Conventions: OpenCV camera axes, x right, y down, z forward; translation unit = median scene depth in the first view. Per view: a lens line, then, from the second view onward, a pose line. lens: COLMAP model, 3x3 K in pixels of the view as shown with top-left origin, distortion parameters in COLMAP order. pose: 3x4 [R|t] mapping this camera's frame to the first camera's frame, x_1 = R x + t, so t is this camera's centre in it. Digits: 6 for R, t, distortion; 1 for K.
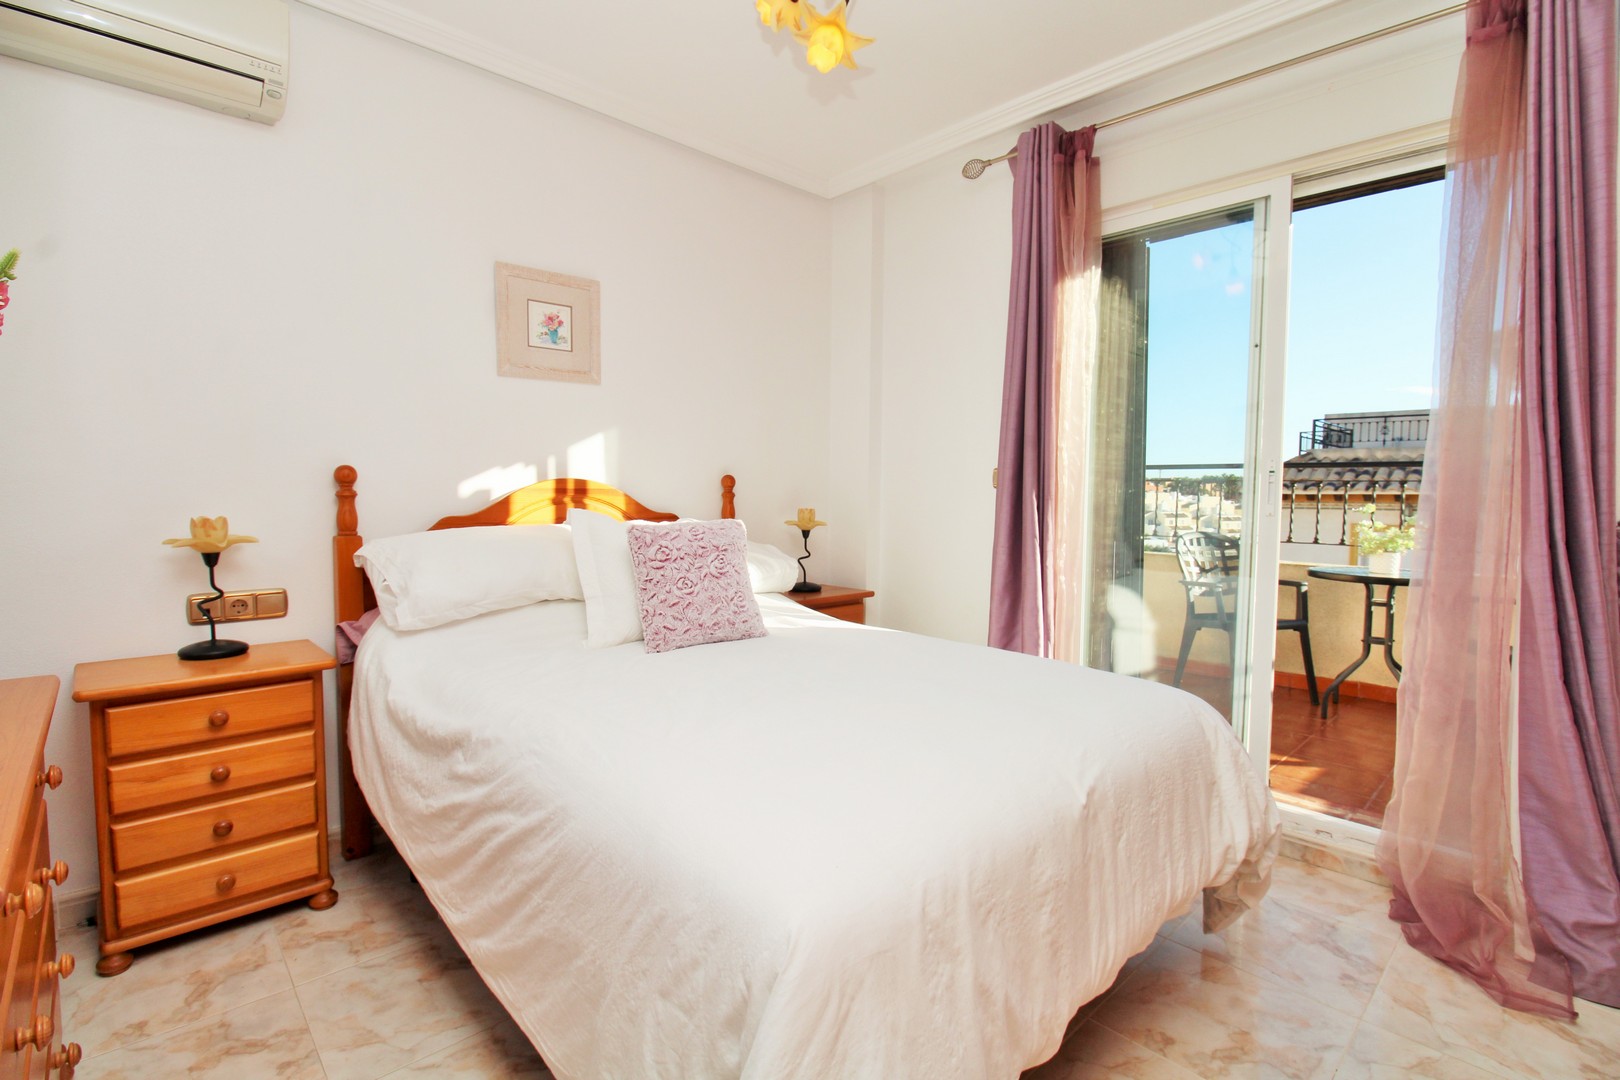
lens RADIAL K [[746.2, 0, 814.5], [0, 746.2, 530.3], [0, 0, 1]] dist [0.002501, -0.015460]
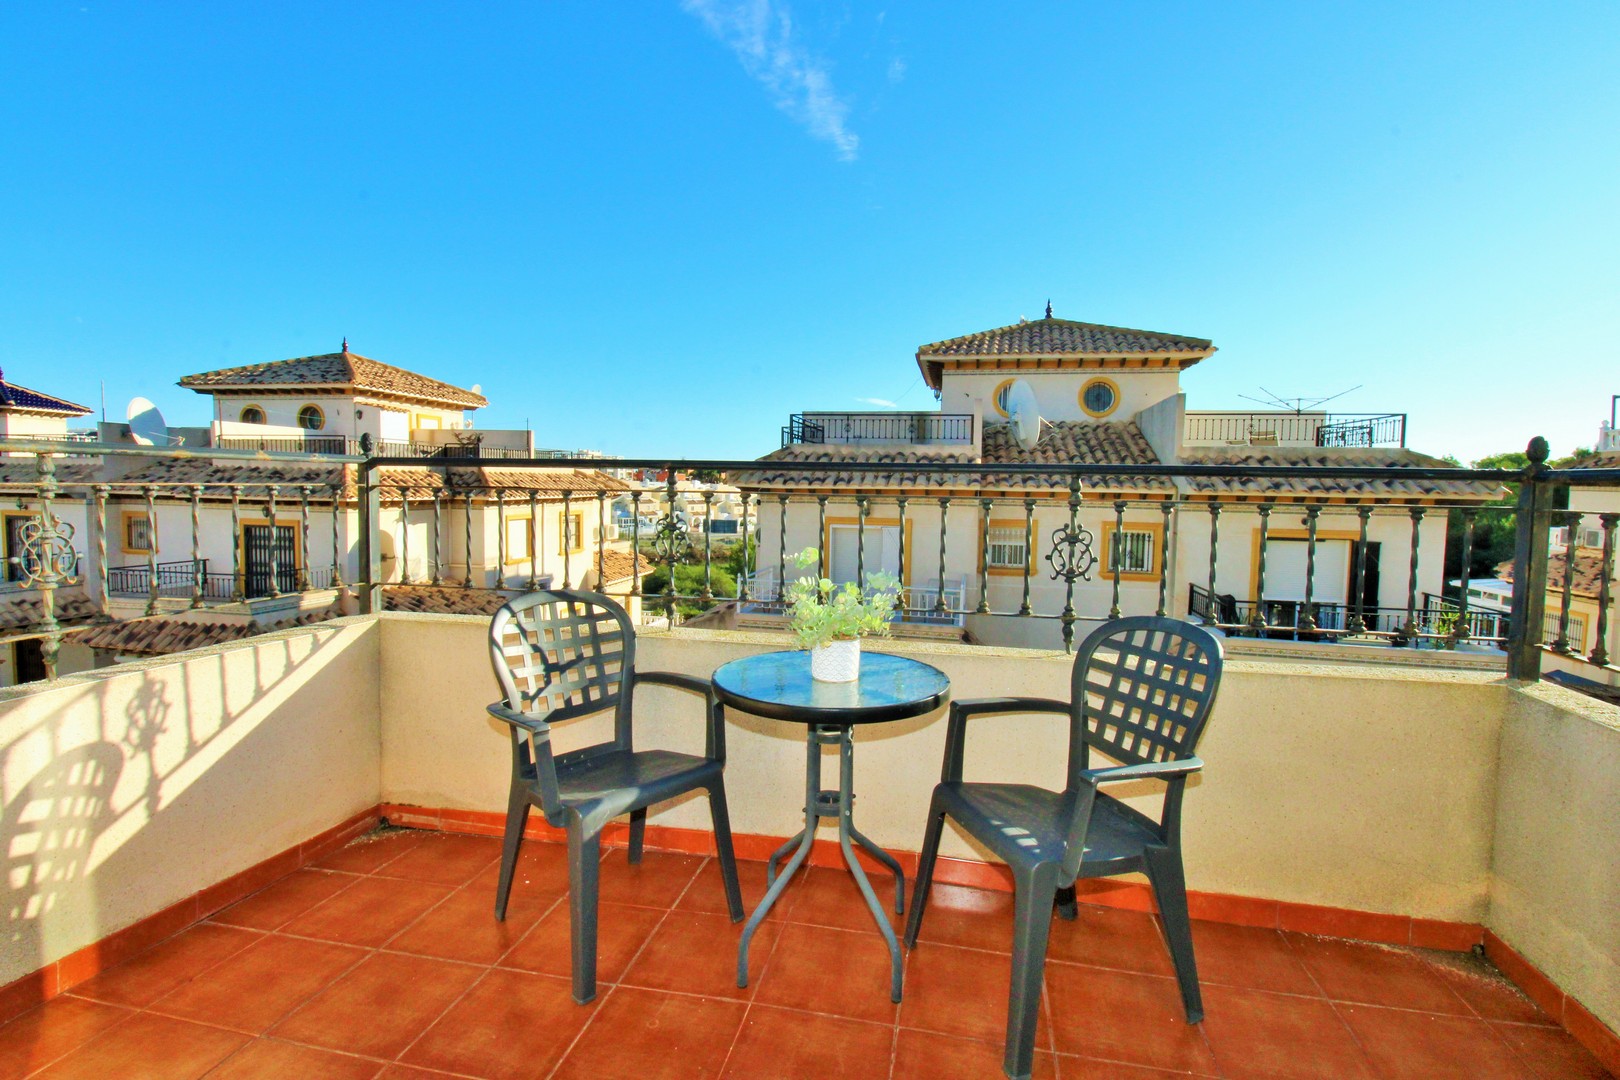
lens RADIAL K [[746.2, 0, 814.5], [0, 746.2, 530.3], [0, 0, 1]] dist [0.002501, -0.015460]
pose [[0.822422, -0.030889, 0.568039, 0.125439], [0.021178, 0.999495, 0.023688, -0.015936], [-0.568484, -0.007451, 0.822660, 0.157940]]
